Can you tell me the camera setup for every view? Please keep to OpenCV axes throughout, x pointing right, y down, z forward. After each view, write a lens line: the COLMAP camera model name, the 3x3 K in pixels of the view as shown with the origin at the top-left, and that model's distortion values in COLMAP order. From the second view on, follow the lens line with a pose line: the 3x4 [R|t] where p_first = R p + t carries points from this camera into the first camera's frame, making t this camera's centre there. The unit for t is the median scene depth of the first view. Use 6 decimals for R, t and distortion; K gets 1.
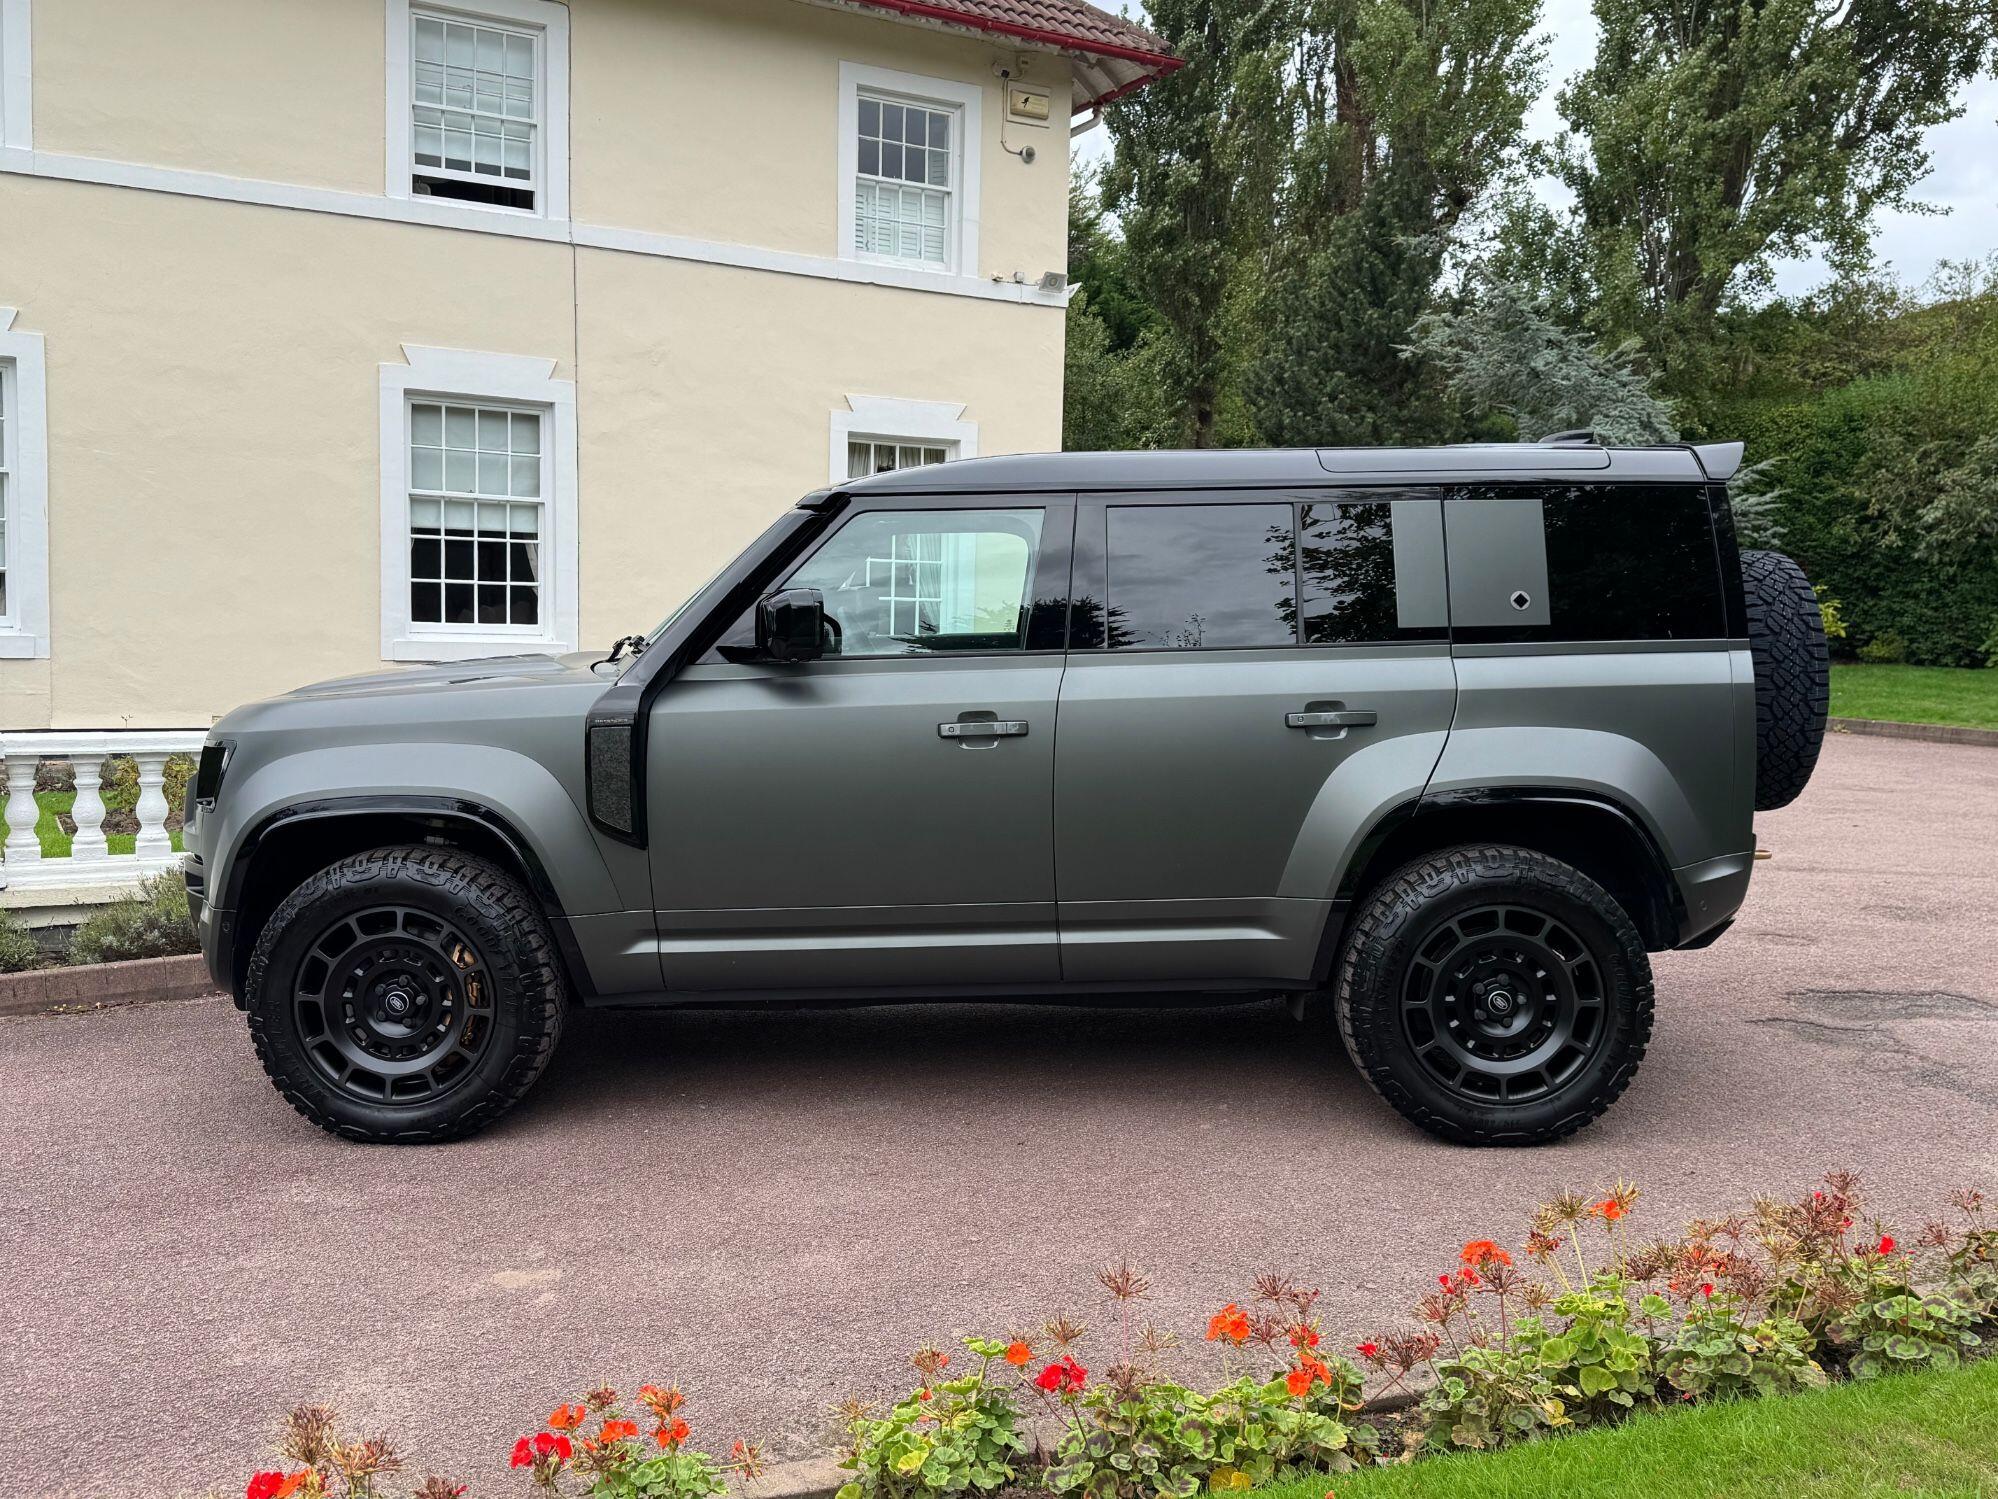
lens RADIAL K [[1639.4, 0, 999.0], [0, 1639.4, 749.5], [0, 0, 1]] dist [0.072604, -0.090197]
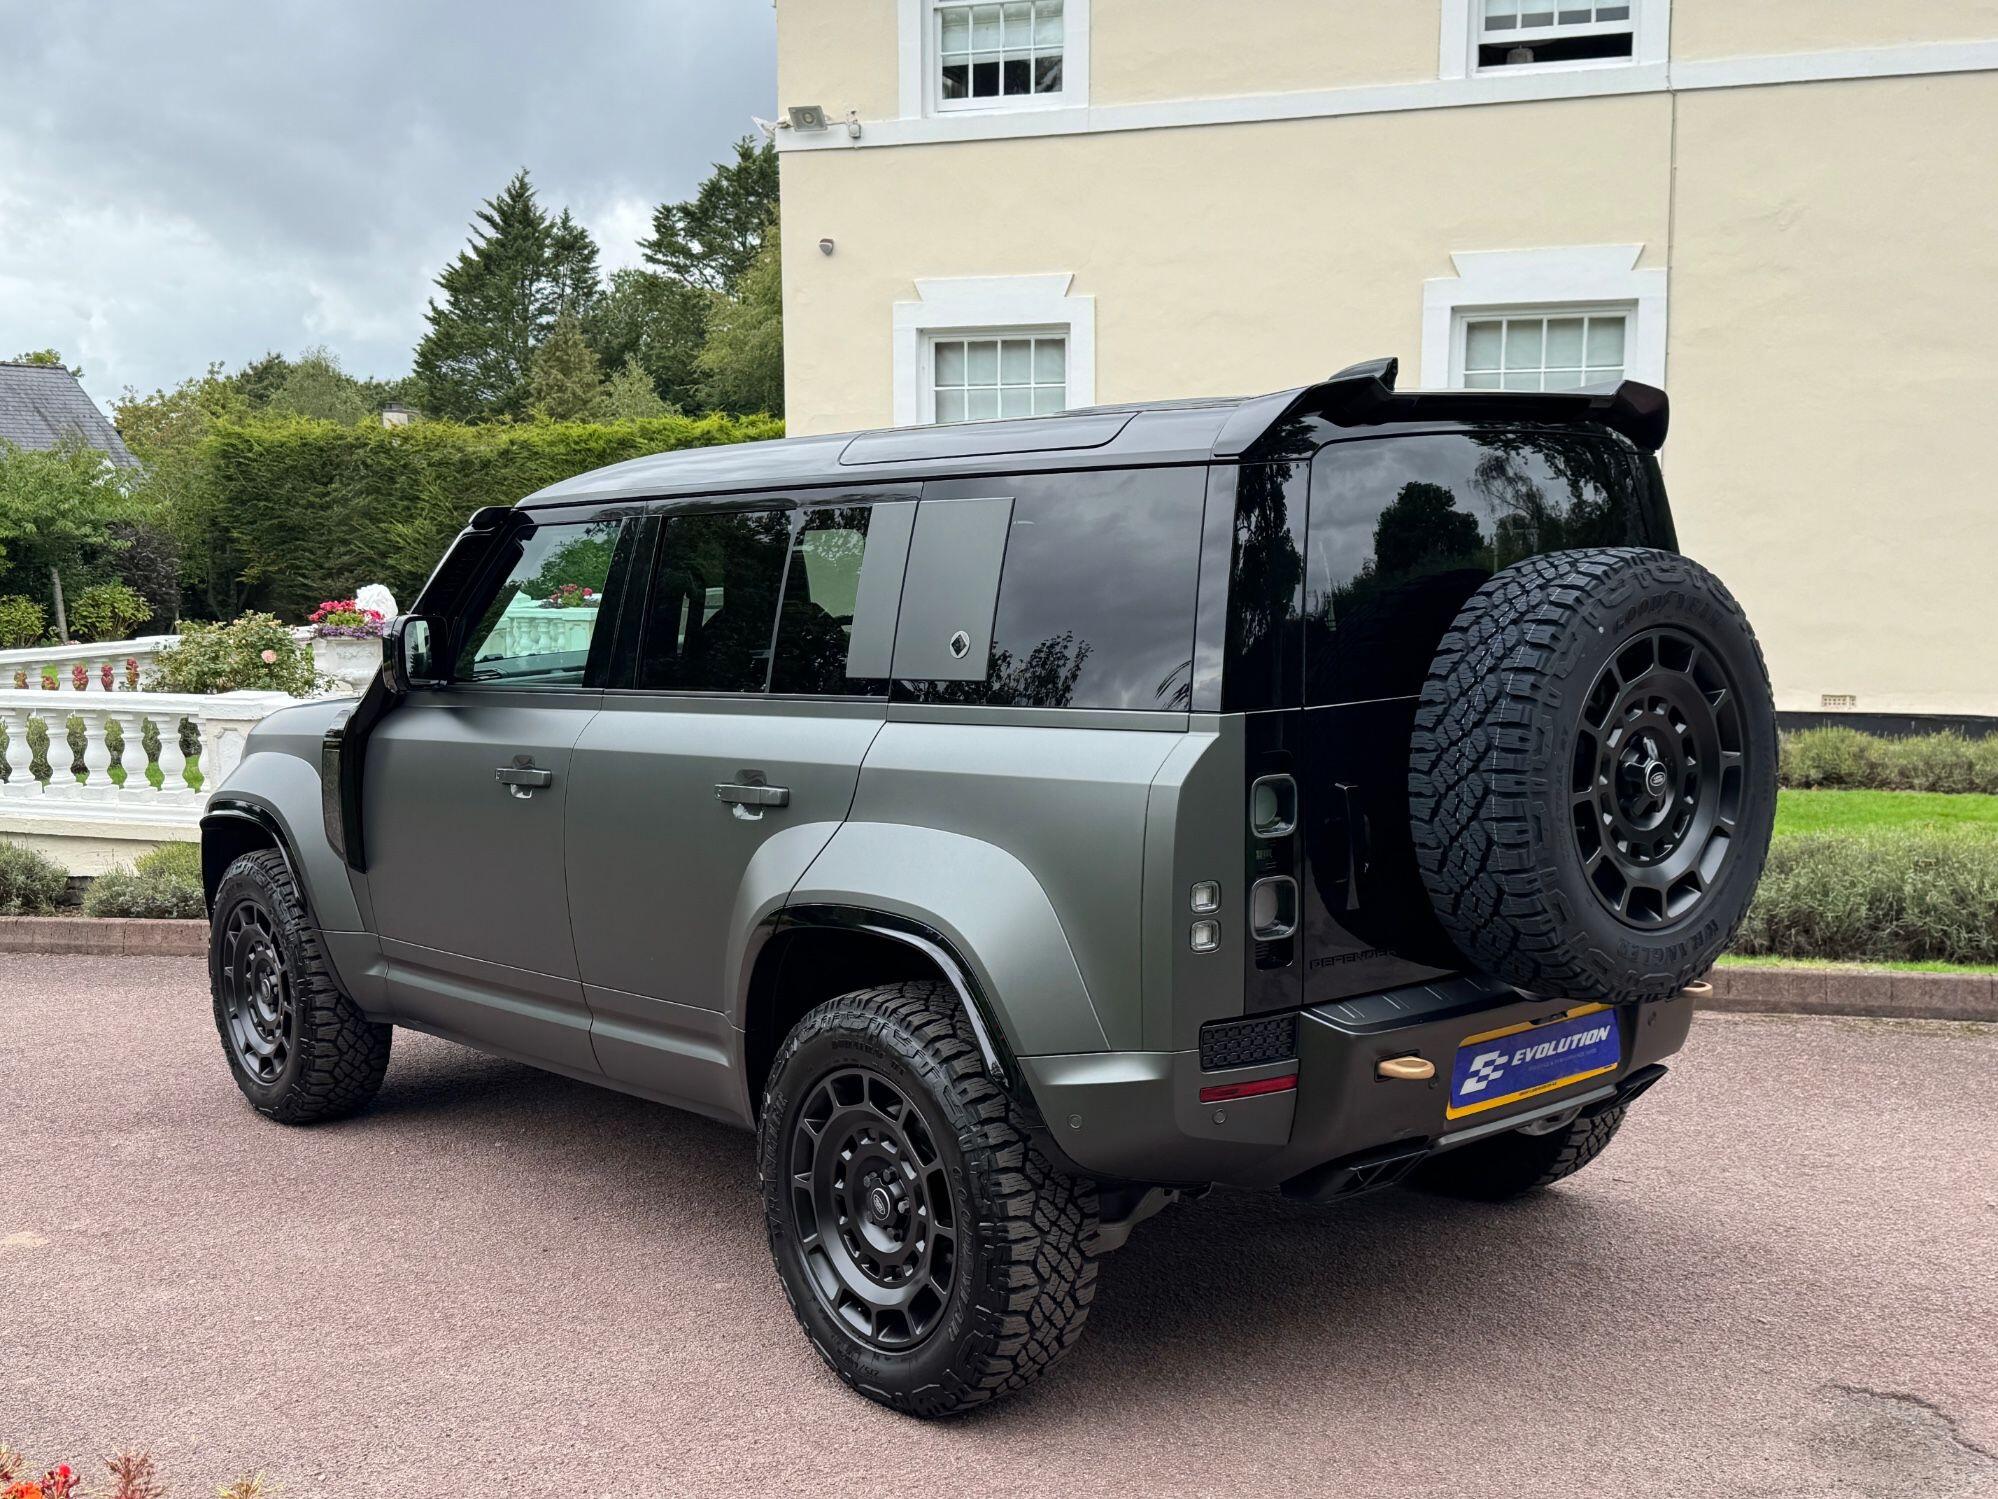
lens RADIAL K [[2059.1, 0, 1061.4], [0, 2059.1, 757.1], [0, 0, 1]] dist [0.043475, -0.030198]
pose [[0.692000, 0.060030, -0.719398, 0.928829], [-0.041668, 0.998197, 0.043213, -0.078261], [0.720694, 0.000072, 0.693253, 0.405582]]
